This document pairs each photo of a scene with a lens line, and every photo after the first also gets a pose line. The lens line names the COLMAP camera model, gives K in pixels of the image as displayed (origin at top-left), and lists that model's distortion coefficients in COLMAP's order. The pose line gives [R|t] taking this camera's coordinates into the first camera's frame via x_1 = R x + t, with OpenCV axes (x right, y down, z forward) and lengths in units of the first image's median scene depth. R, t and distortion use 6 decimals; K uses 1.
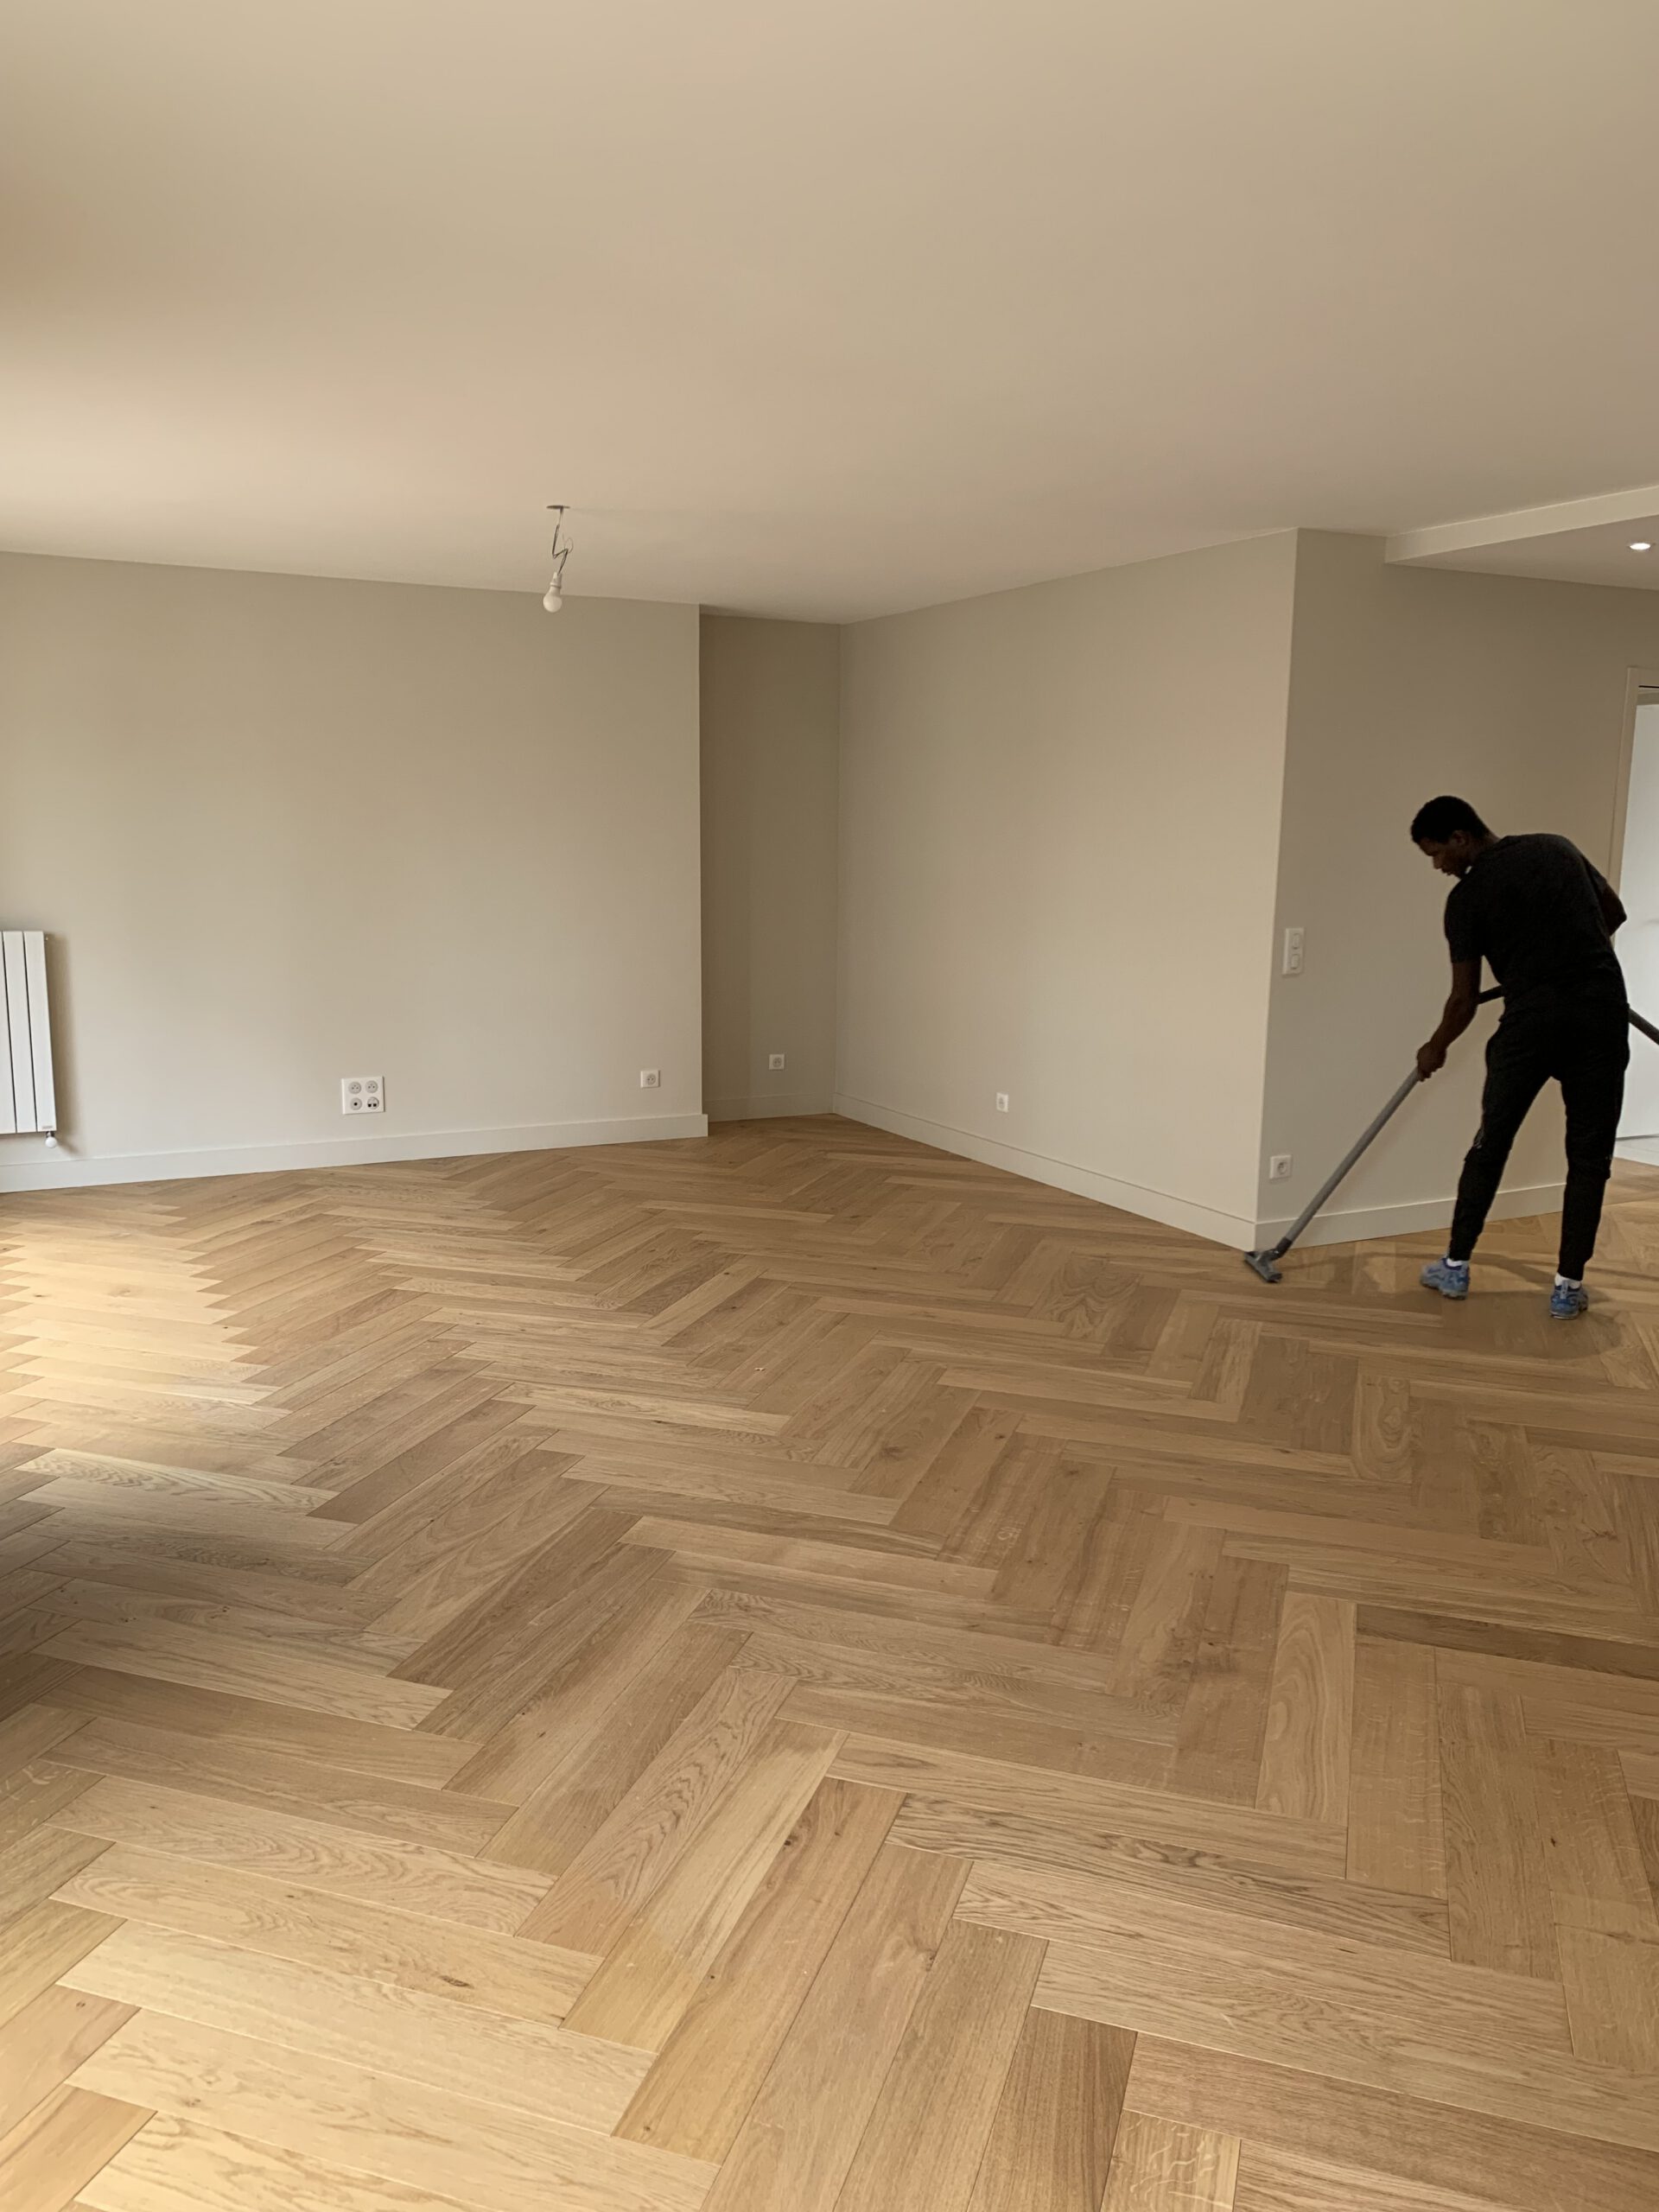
lens RADIAL K [[1706.0, 0, 806.0], [0, 1706.0, 1108.2], [0, 0, 1]] dist [0.043038, -0.026704]
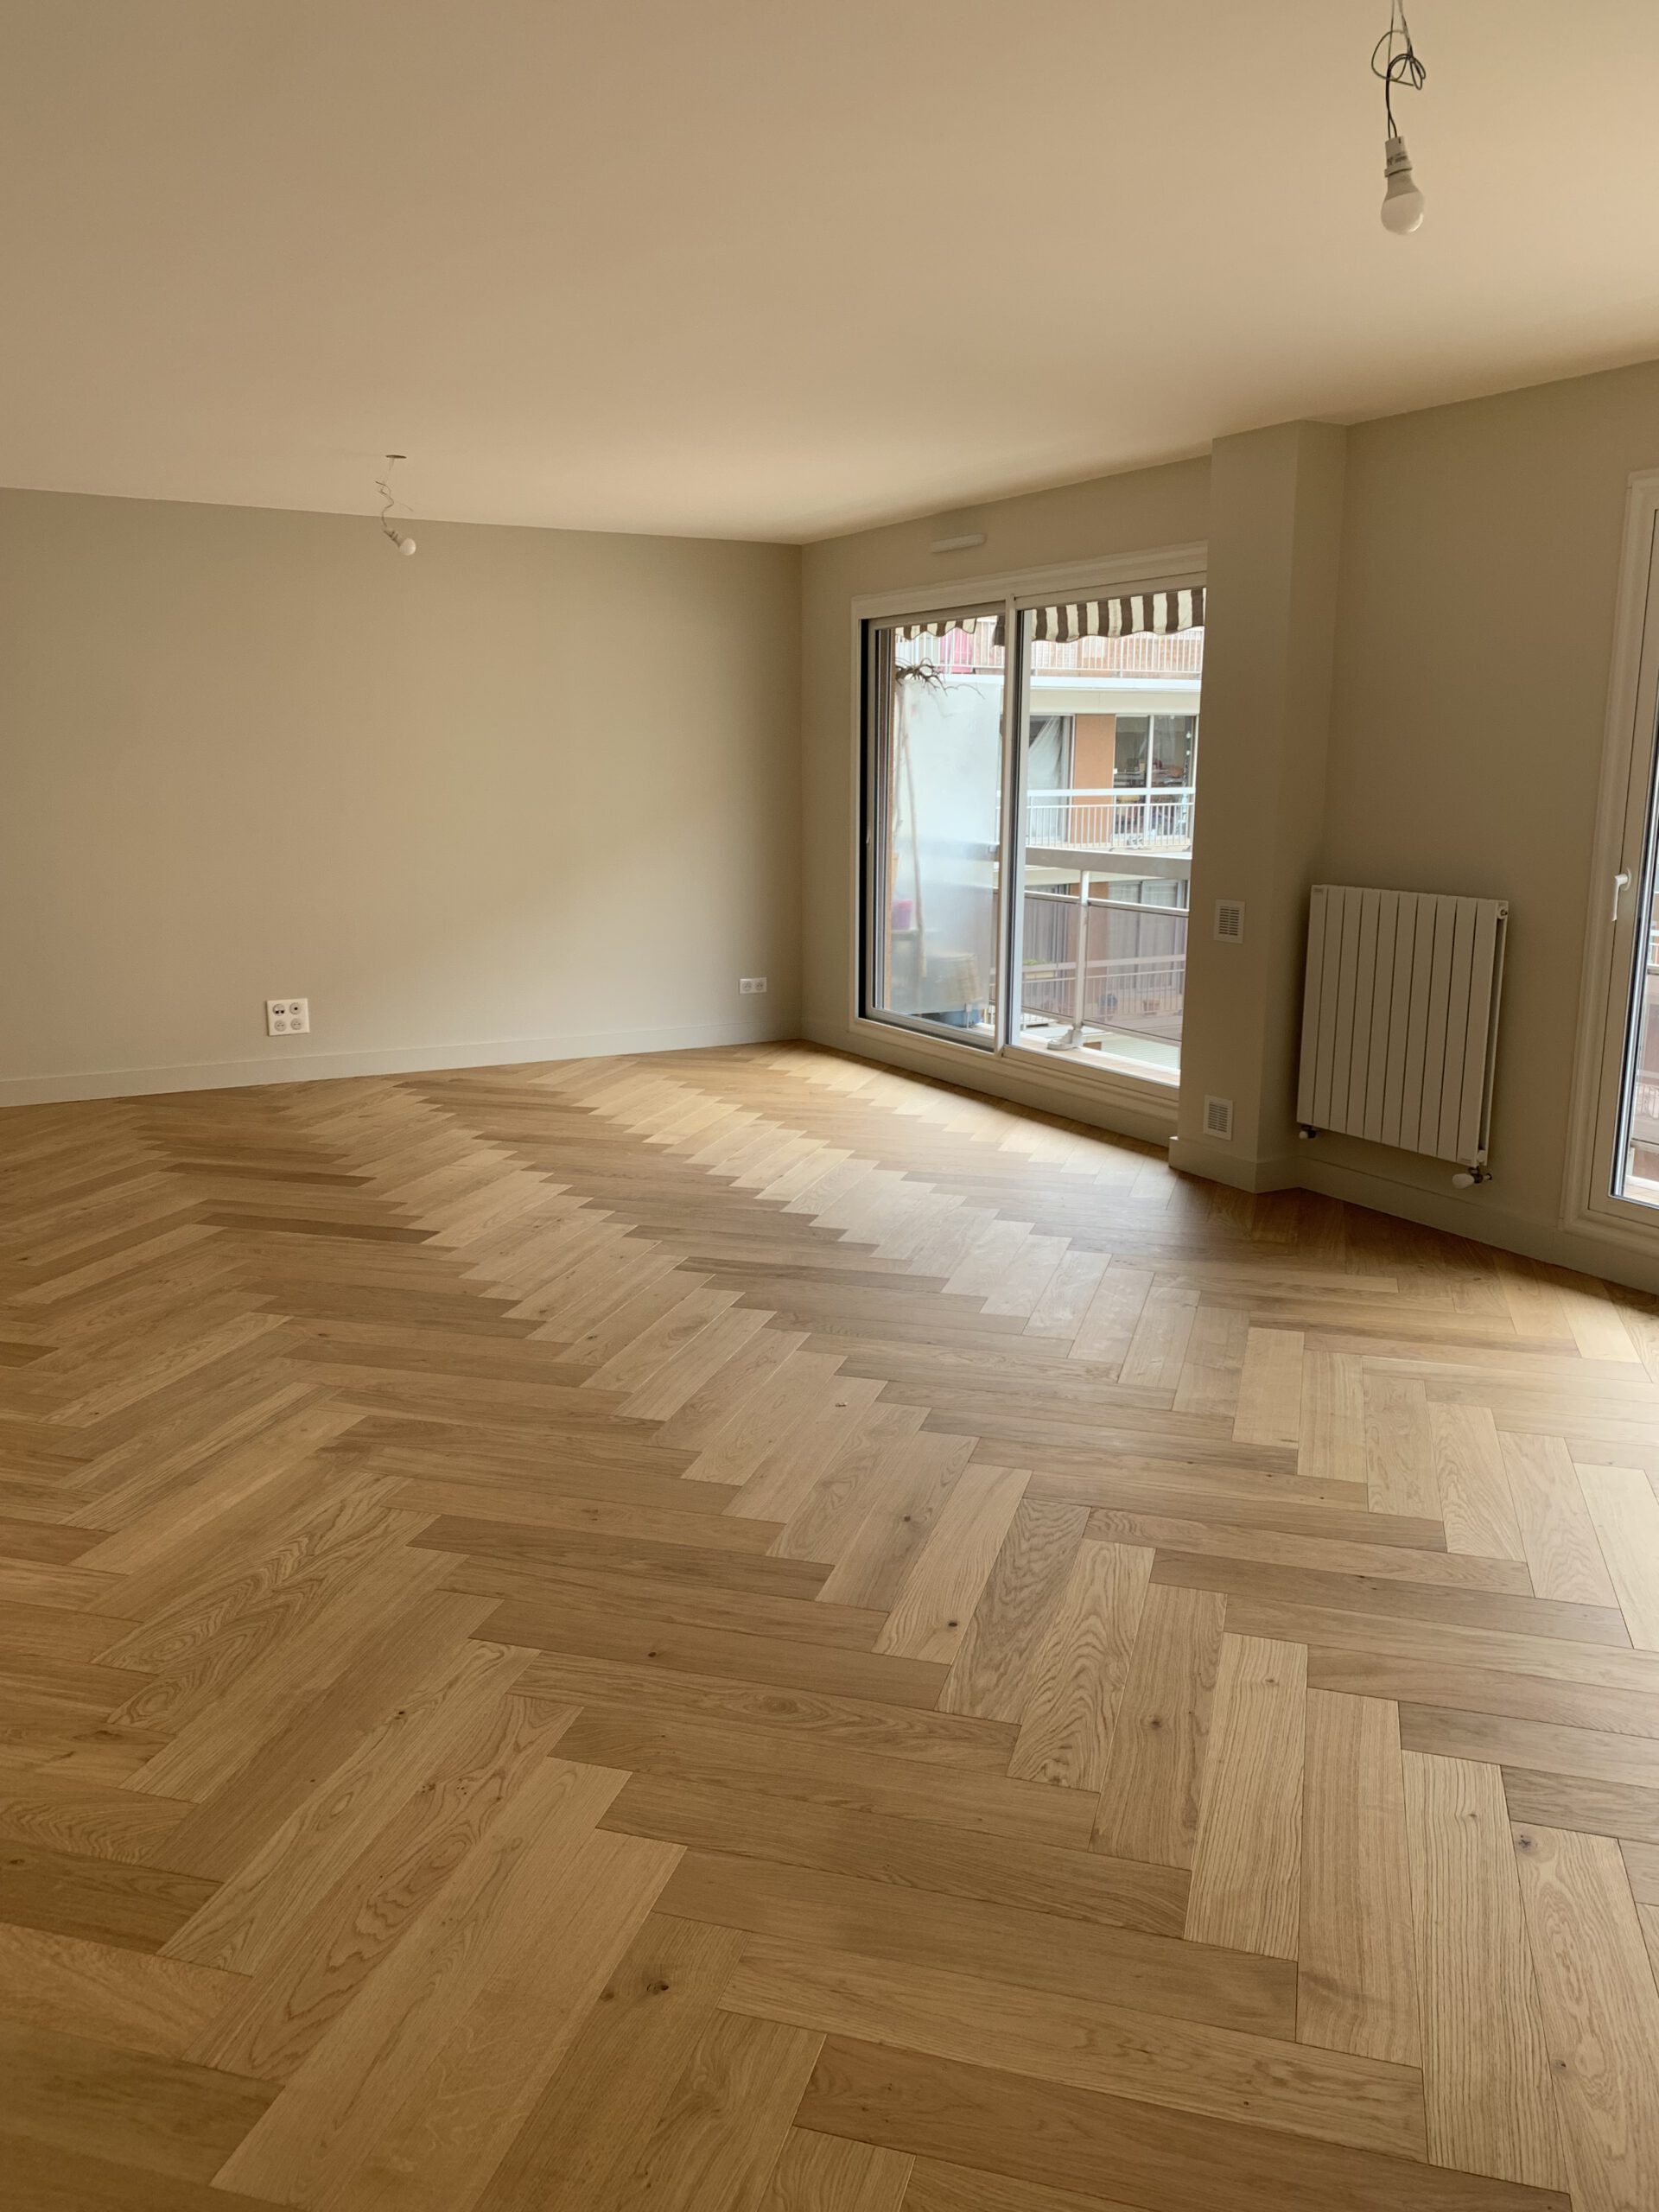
lens RADIAL K [[1706.0, 0, 833.3], [0, 1706.0, 1119.4], [0, 0, 1]] dist [0.043038, -0.026704]
pose [[-0.998843, -0.006171, -0.047687, 0.023271], [-0.023131, 0.931104, 0.364020, -0.369109], [0.042155, 0.364702, -0.930170, 2.315762]]
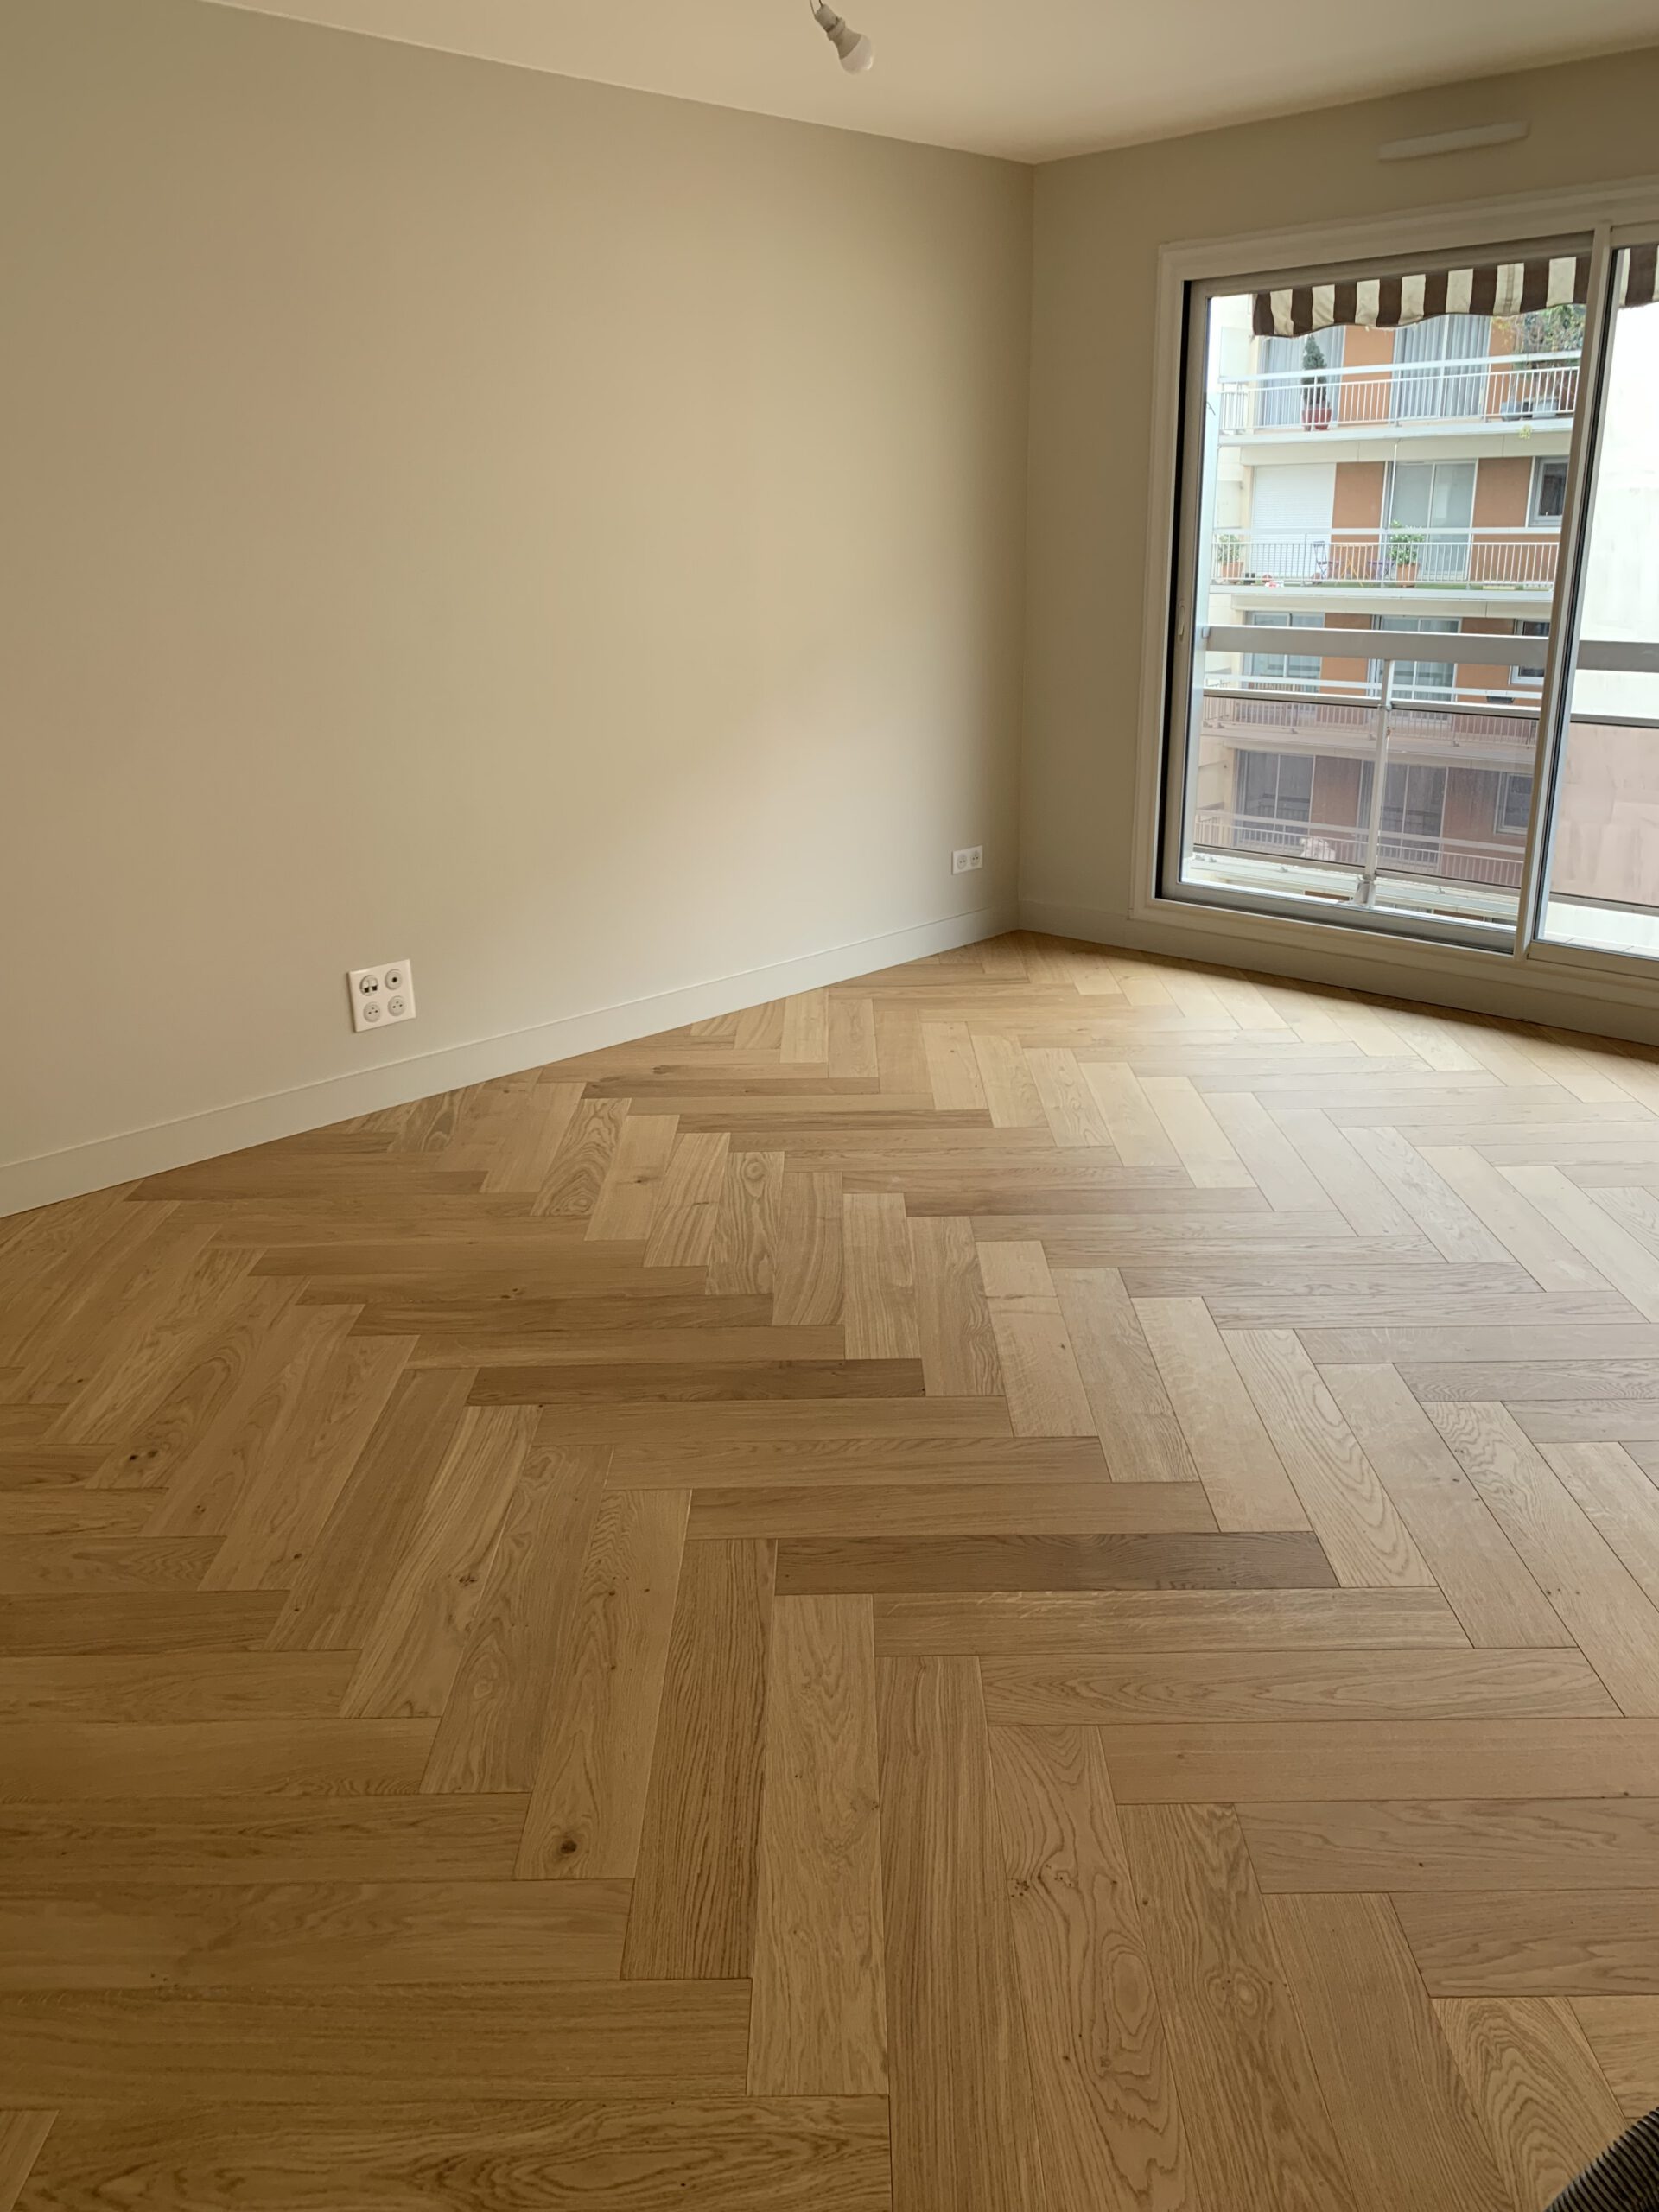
lens RADIAL K [[1706.0, 0, 845.0], [0, 1706.0, 1074.2], [0, 0, 1]] dist [0.043038, -0.026704]
pose [[-0.944536, 0.107044, -0.310474, 0.688387], [-0.046716, 0.891980, 0.449654, -0.204876], [0.325069, 0.439219, -0.837506, 1.386386]]
